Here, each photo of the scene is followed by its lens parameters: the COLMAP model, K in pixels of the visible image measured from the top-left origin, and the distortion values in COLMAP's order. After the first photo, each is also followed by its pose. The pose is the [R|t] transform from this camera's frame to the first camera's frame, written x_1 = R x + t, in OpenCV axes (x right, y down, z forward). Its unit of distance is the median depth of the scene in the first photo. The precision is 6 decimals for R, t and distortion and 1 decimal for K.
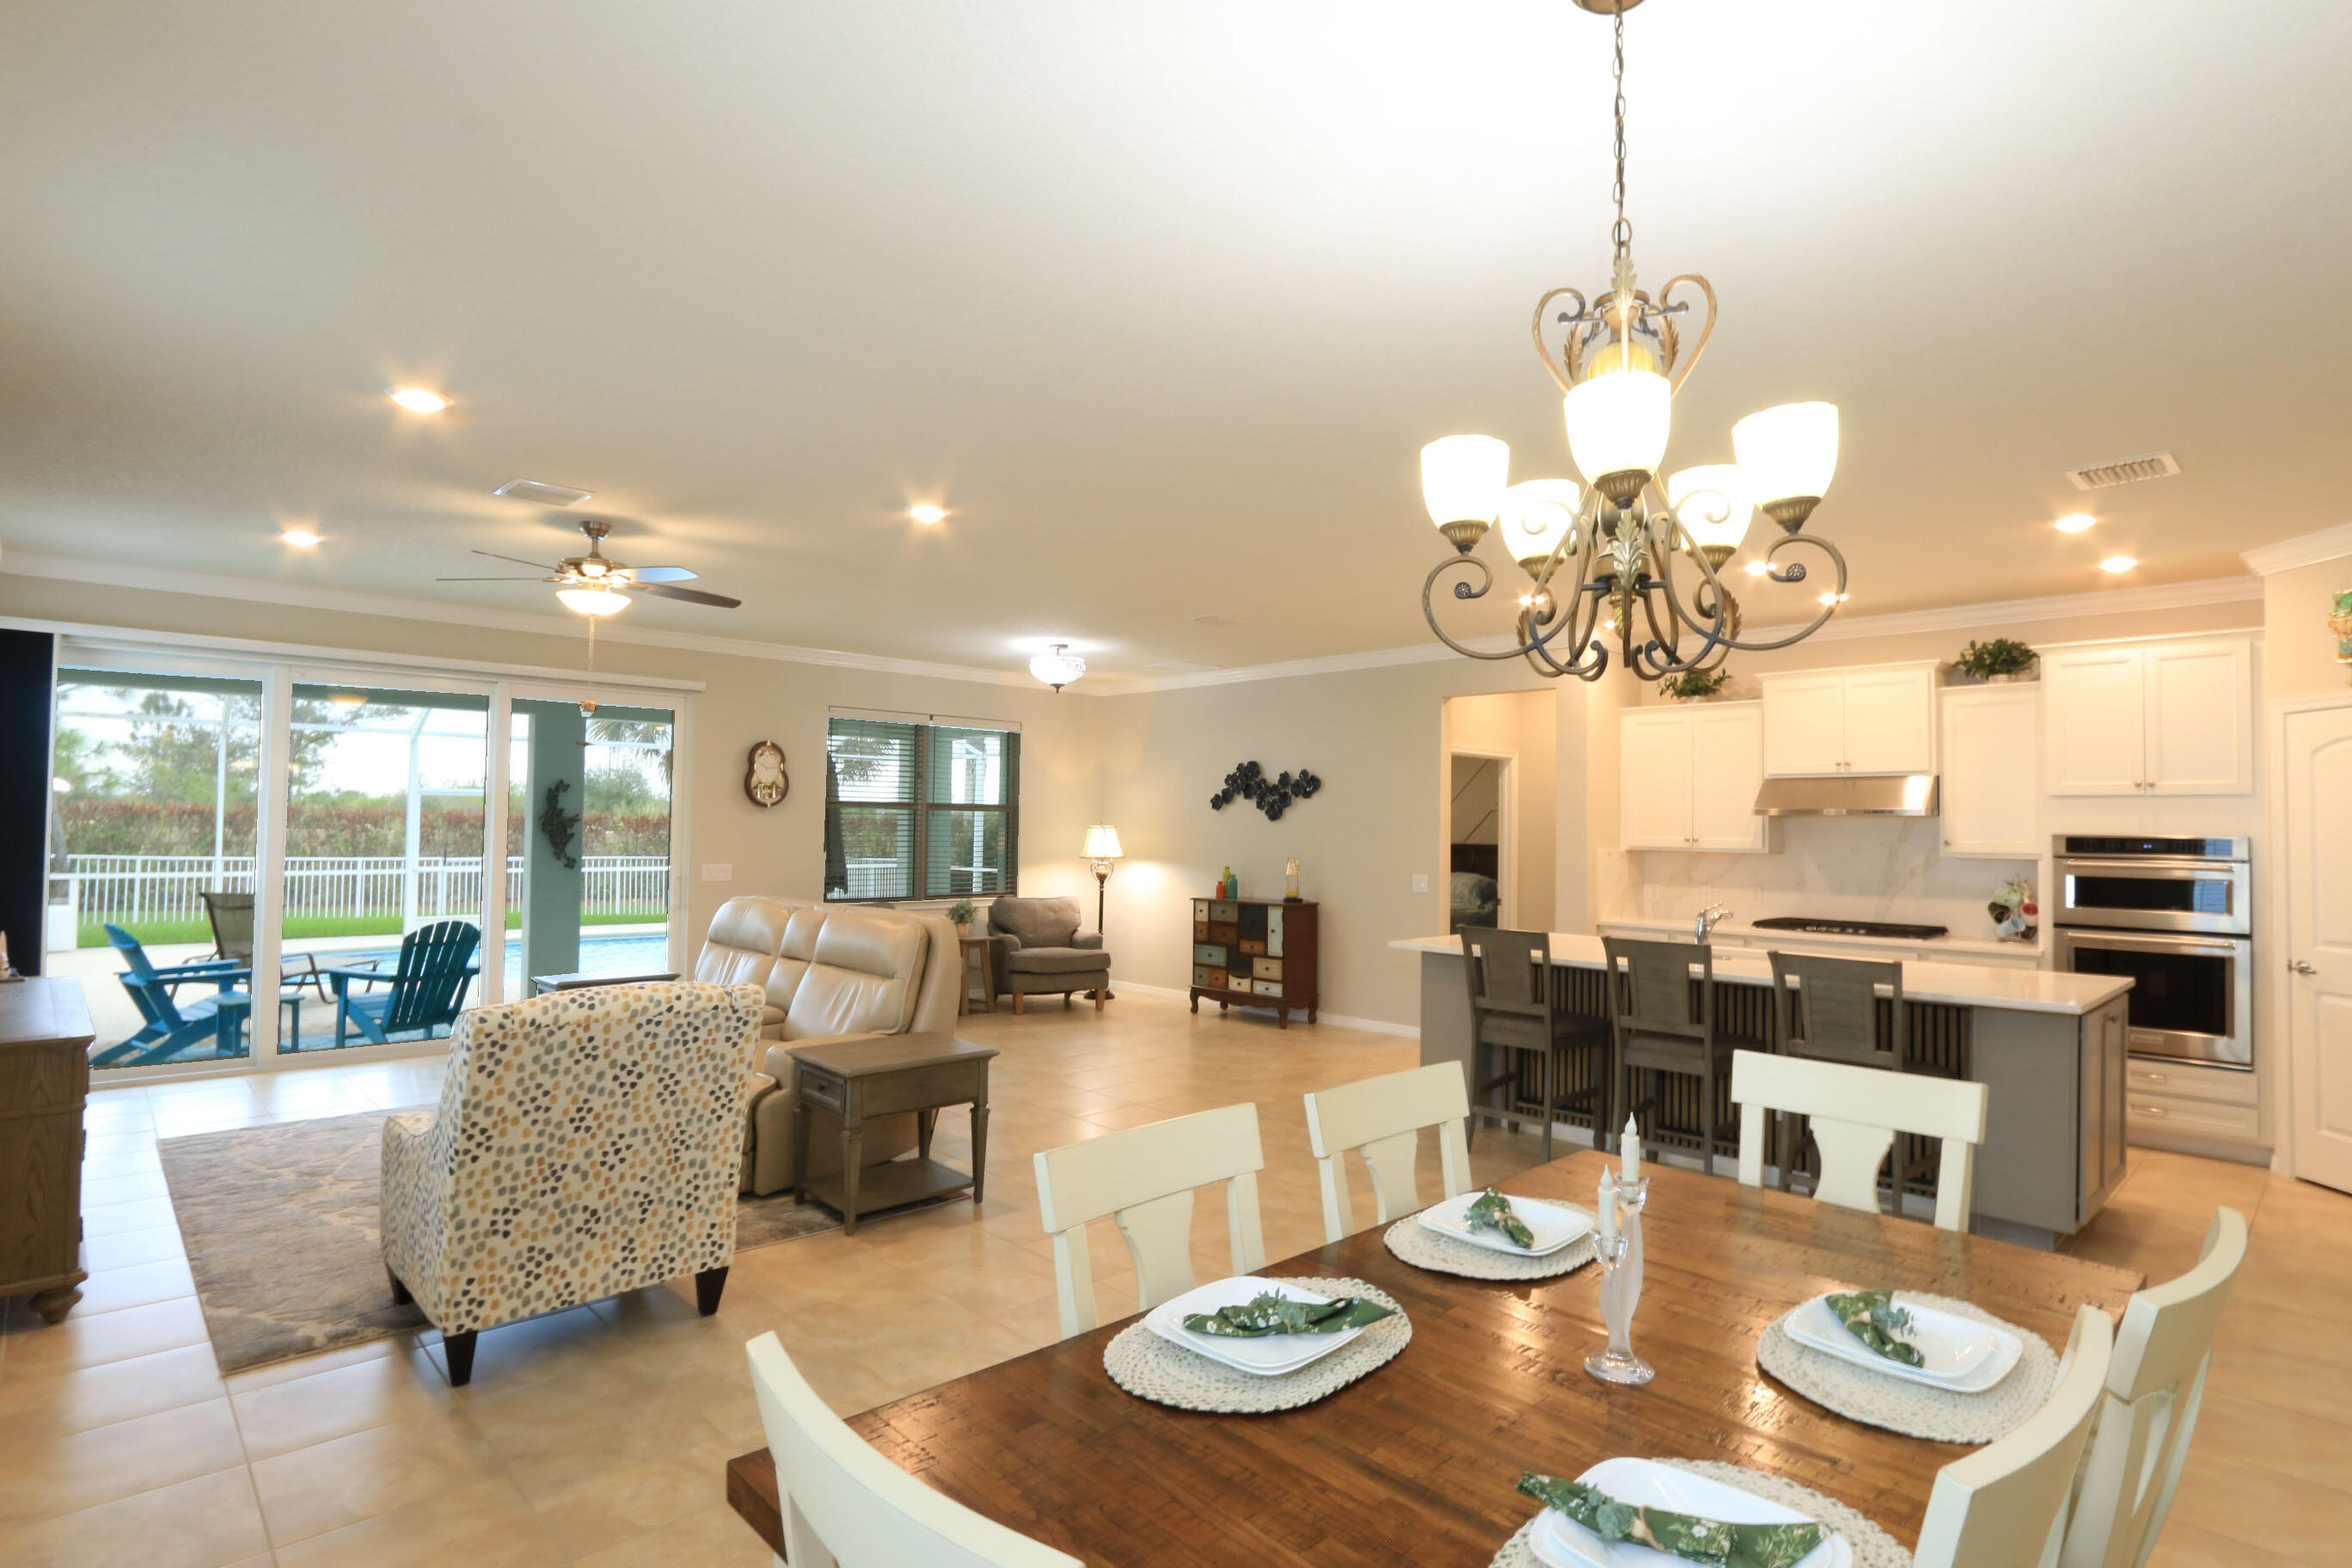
lens RADIAL K [[1198.6, 0, 1176.0], [0, 1198.6, 784.0], [0, 0, 1]] dist [-0.002958, 0.000013]
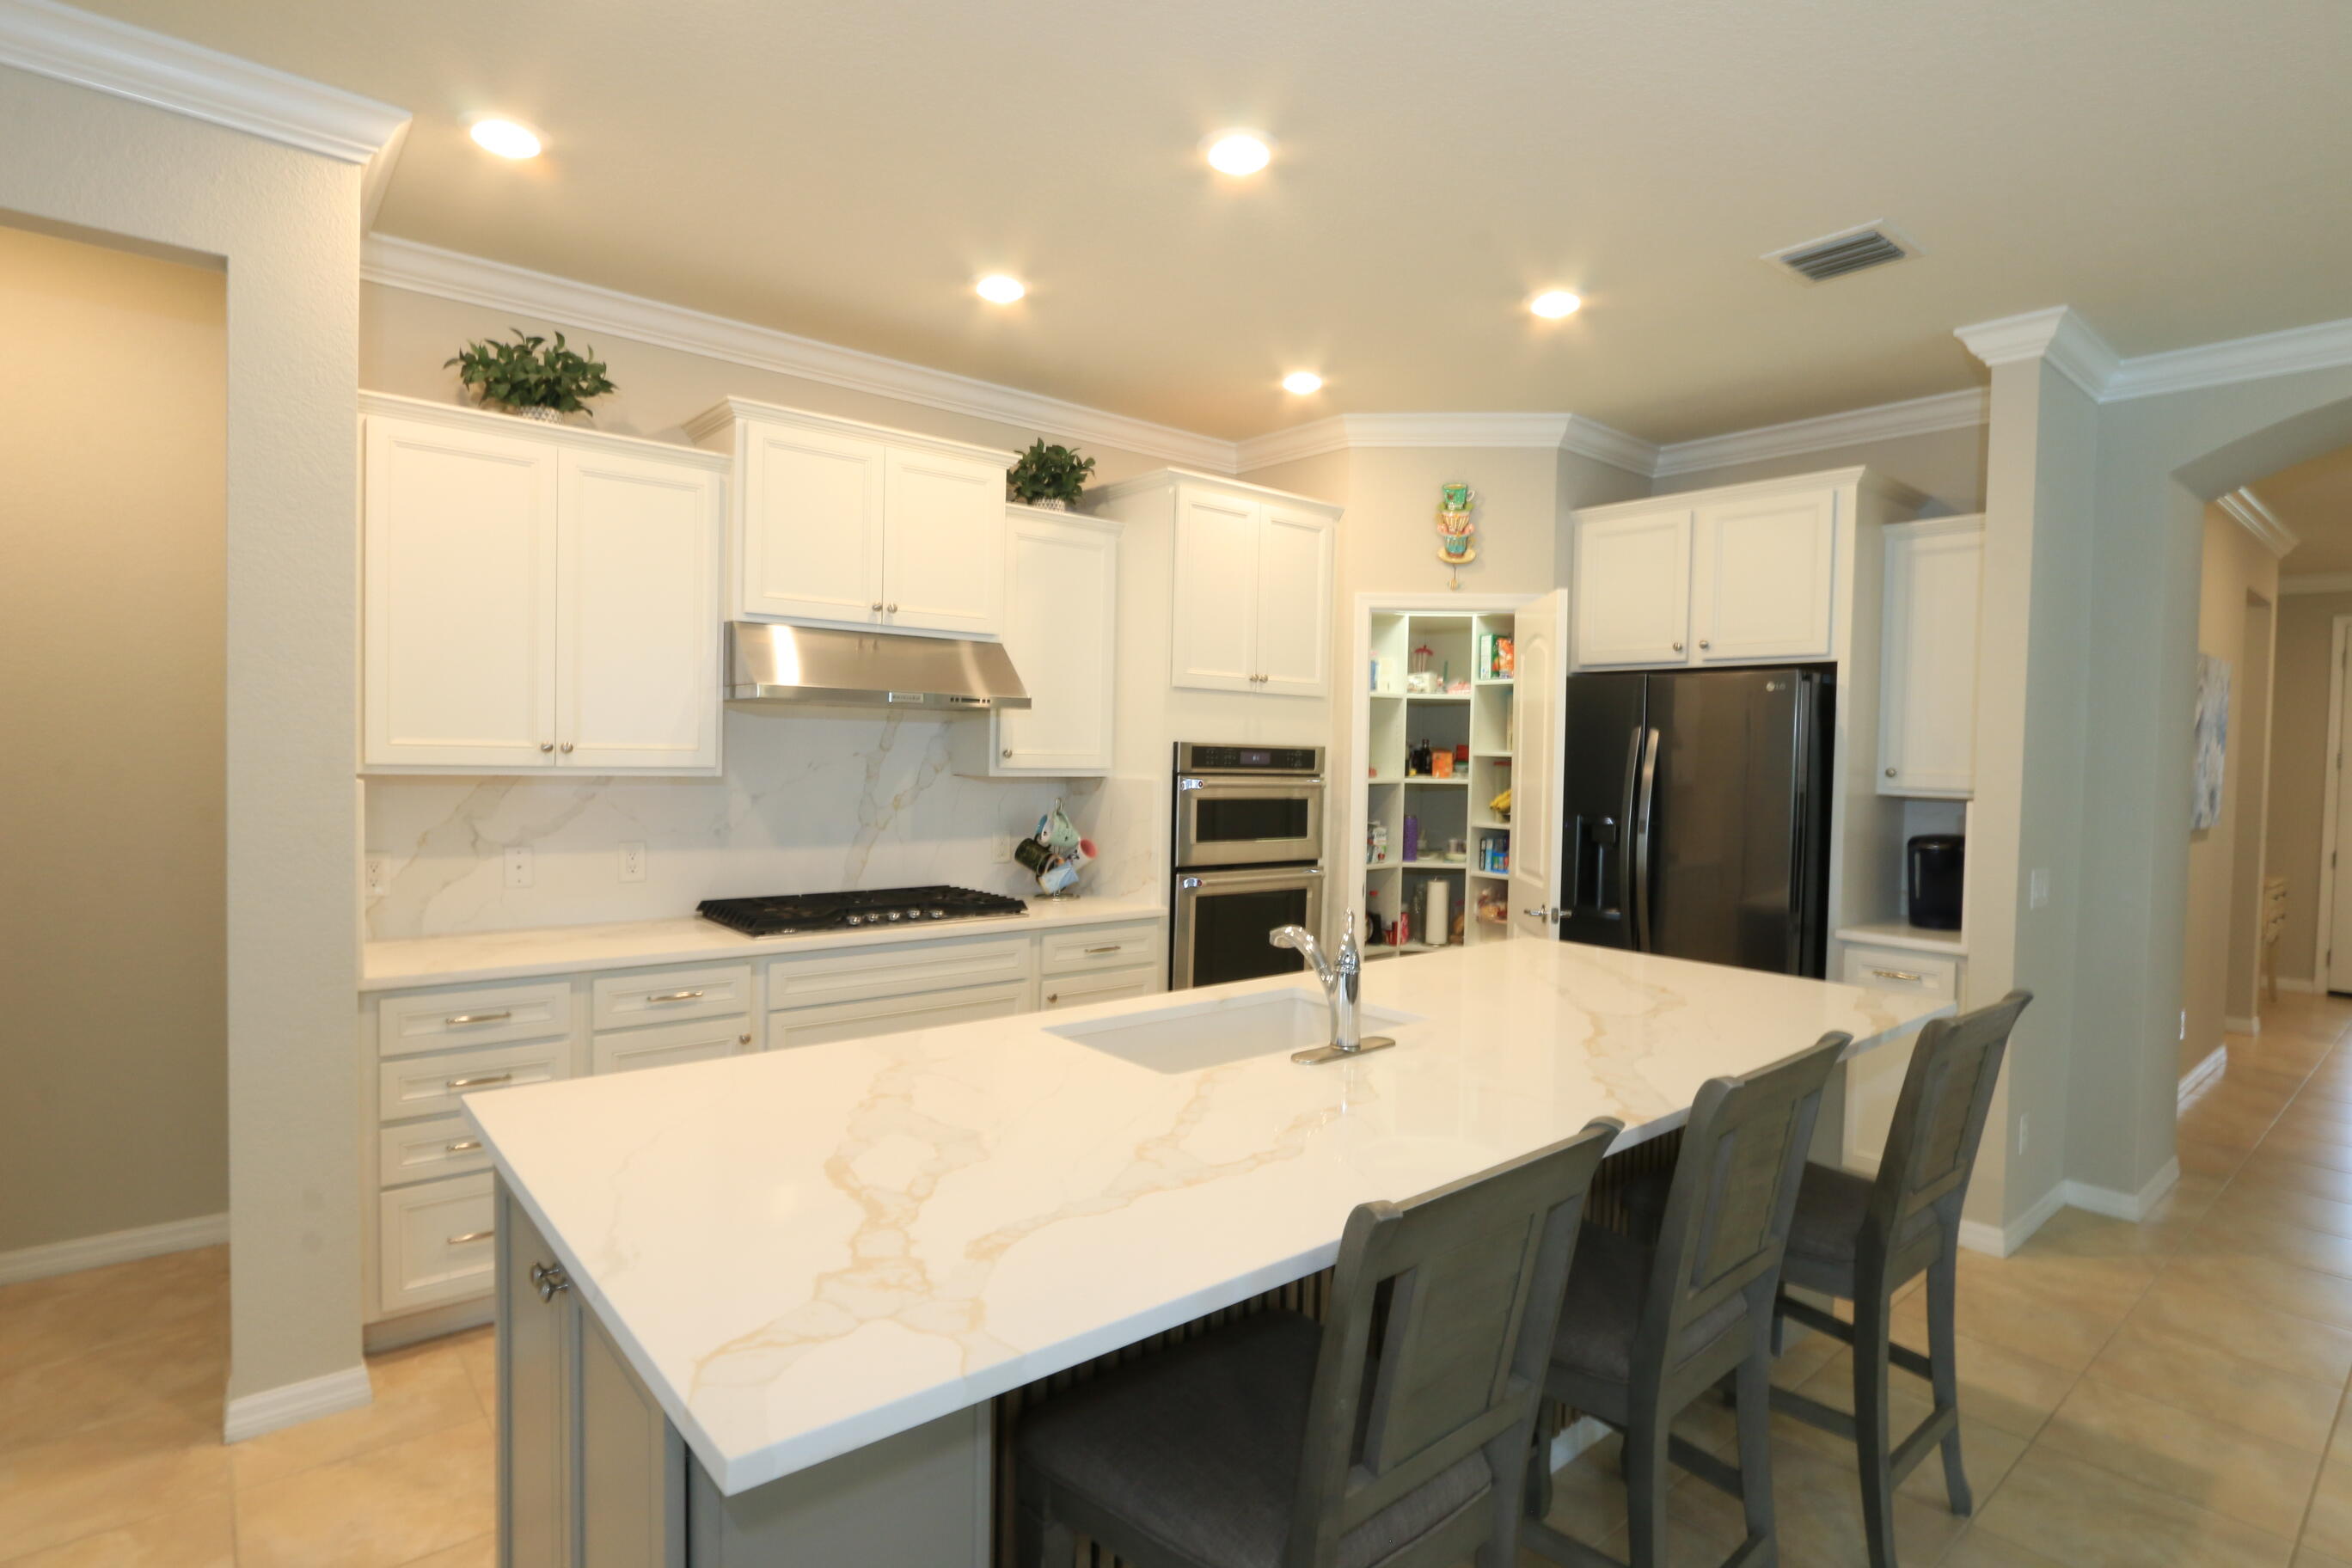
lens RADIAL K [[1181.1, 0, 1185.5], [0, 1181.1, 784.3], [0, 0, 1]] dist [-0.020980, 0.000408]
pose [[0.049637, -0.040481, 0.997947, 0.031424], [-0.057326, 0.997416, 0.043311, 0.032949], [-0.997121, -0.059358, 0.047188, 0.869922]]
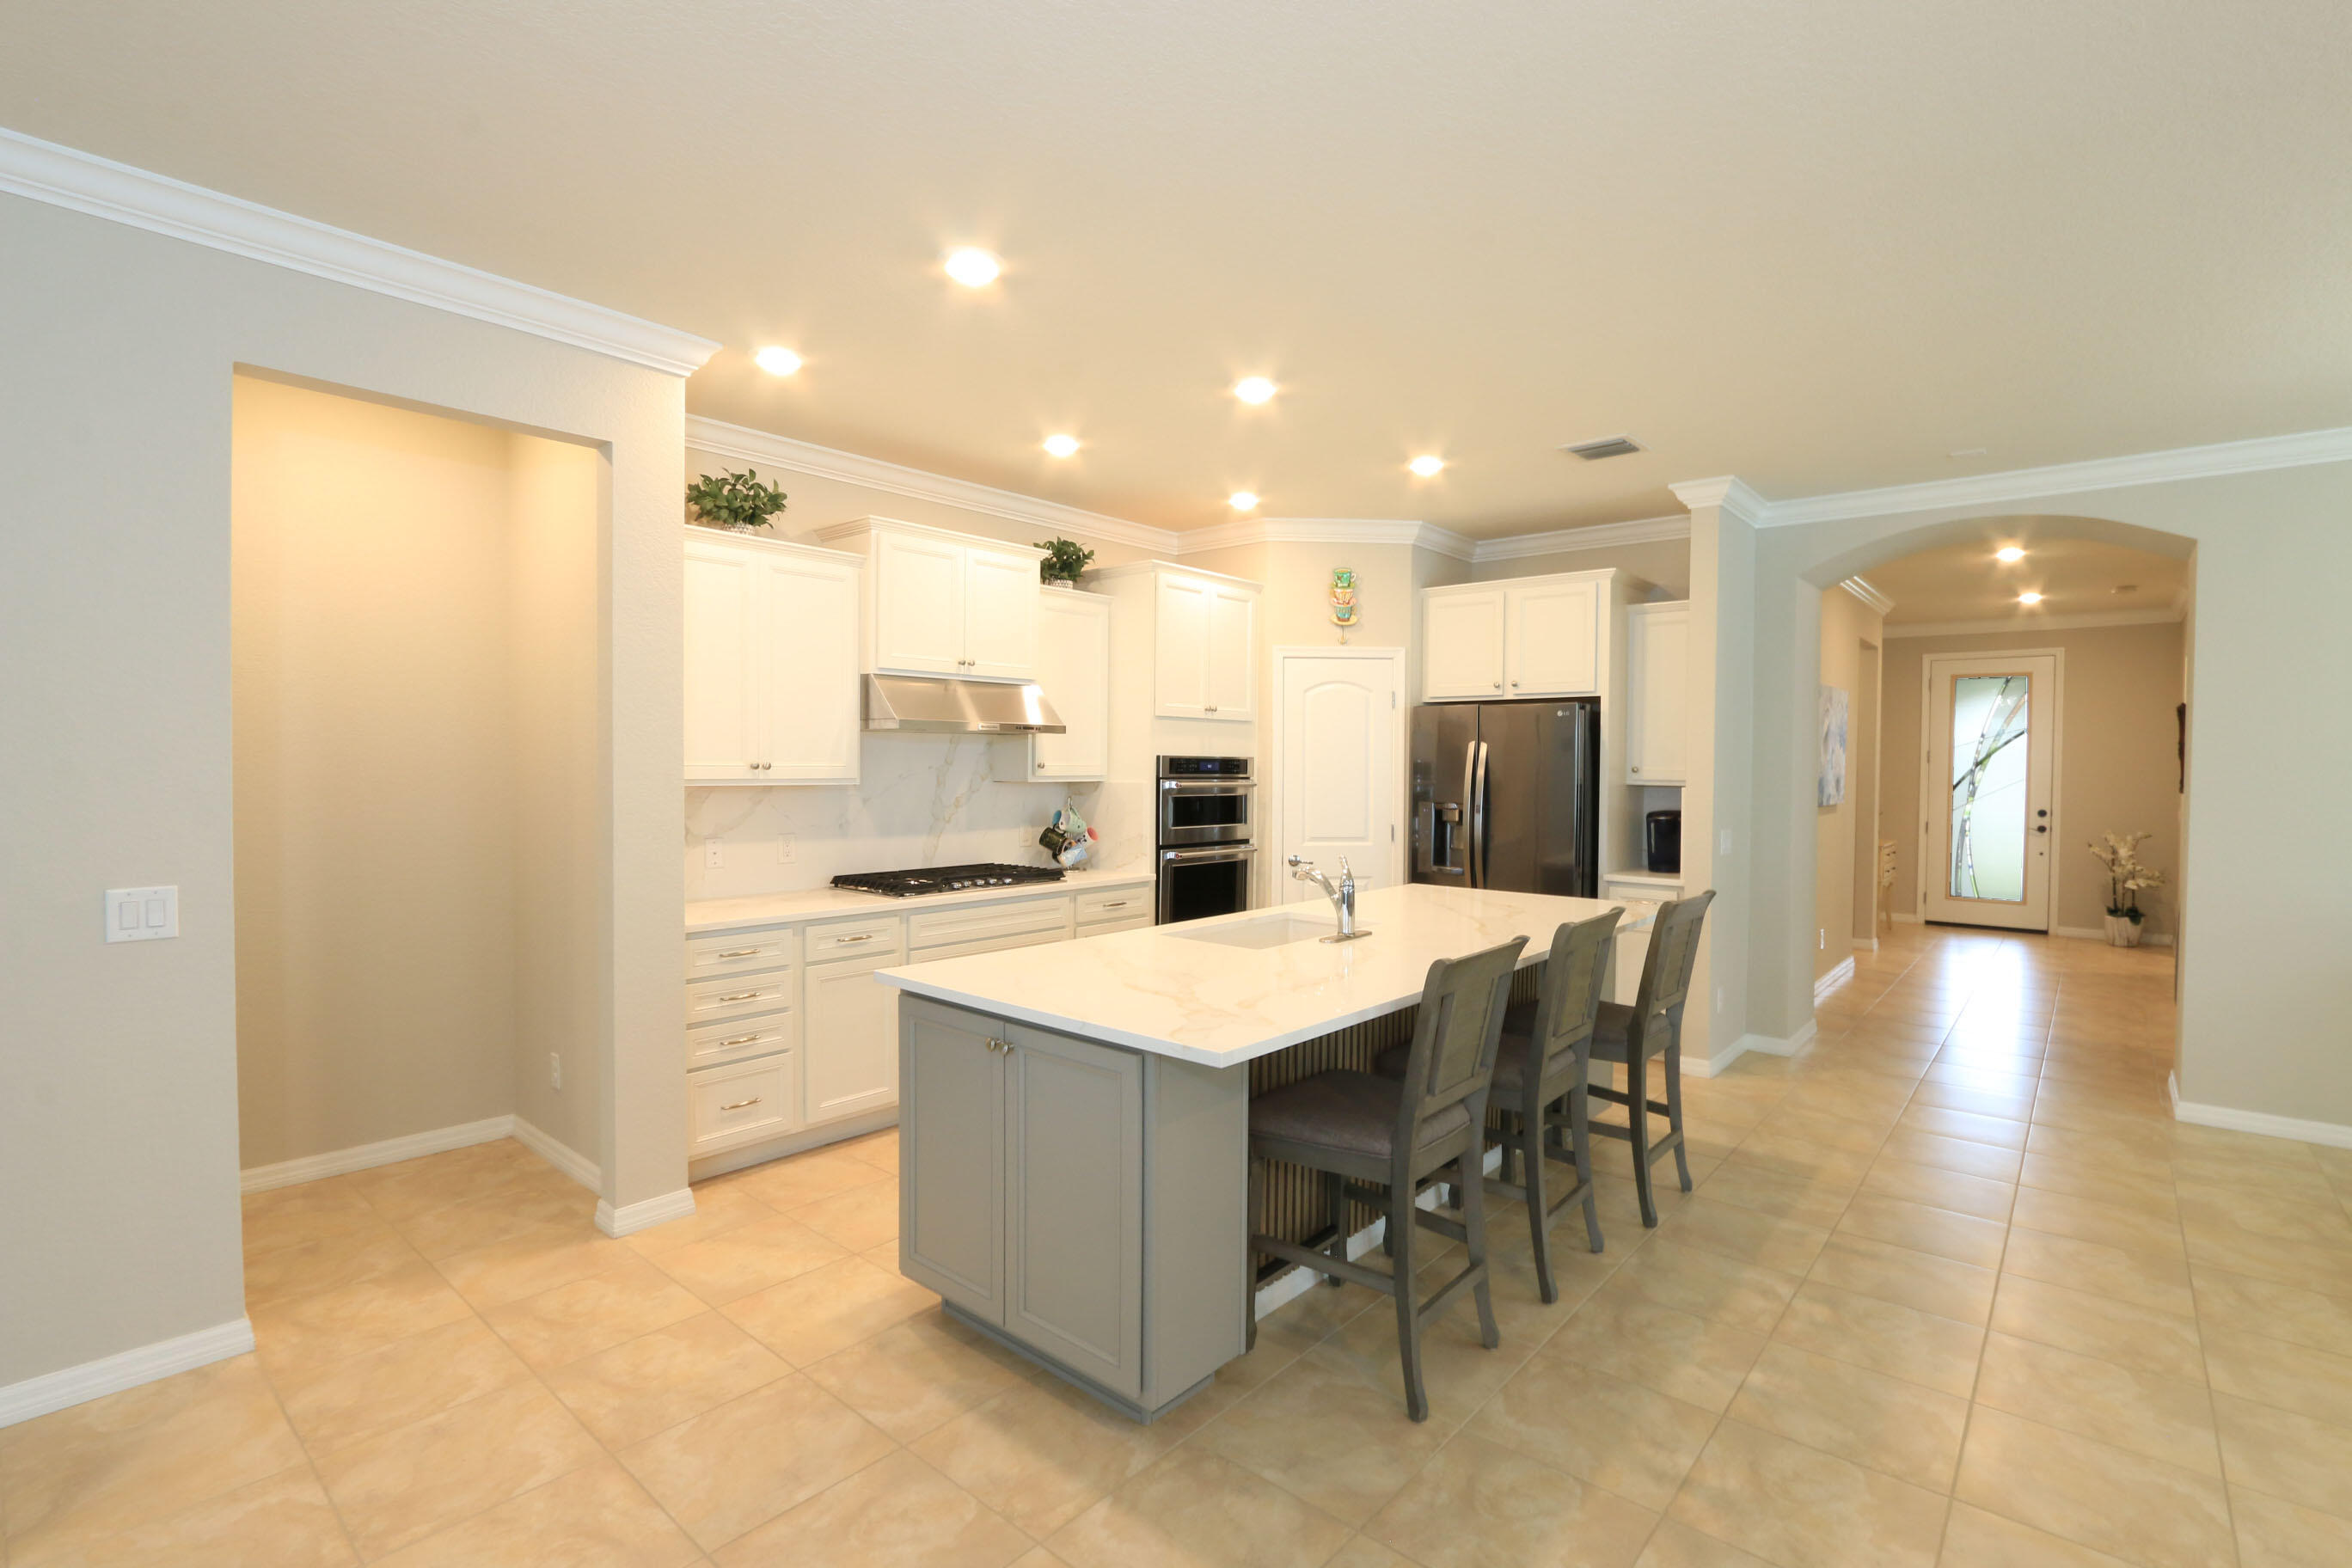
lens RADIAL K [[1082.4, 0, 1185.4], [0, 1082.4, 785.4], [0, 0, 1]] dist [-0.030158, 0.008058]
pose [[-0.104572, -0.035164, 0.993895, -0.142079], [-0.044966, 0.998520, 0.030596, 0.034673], [-0.993500, -0.041492, -0.105998, 0.970987]]
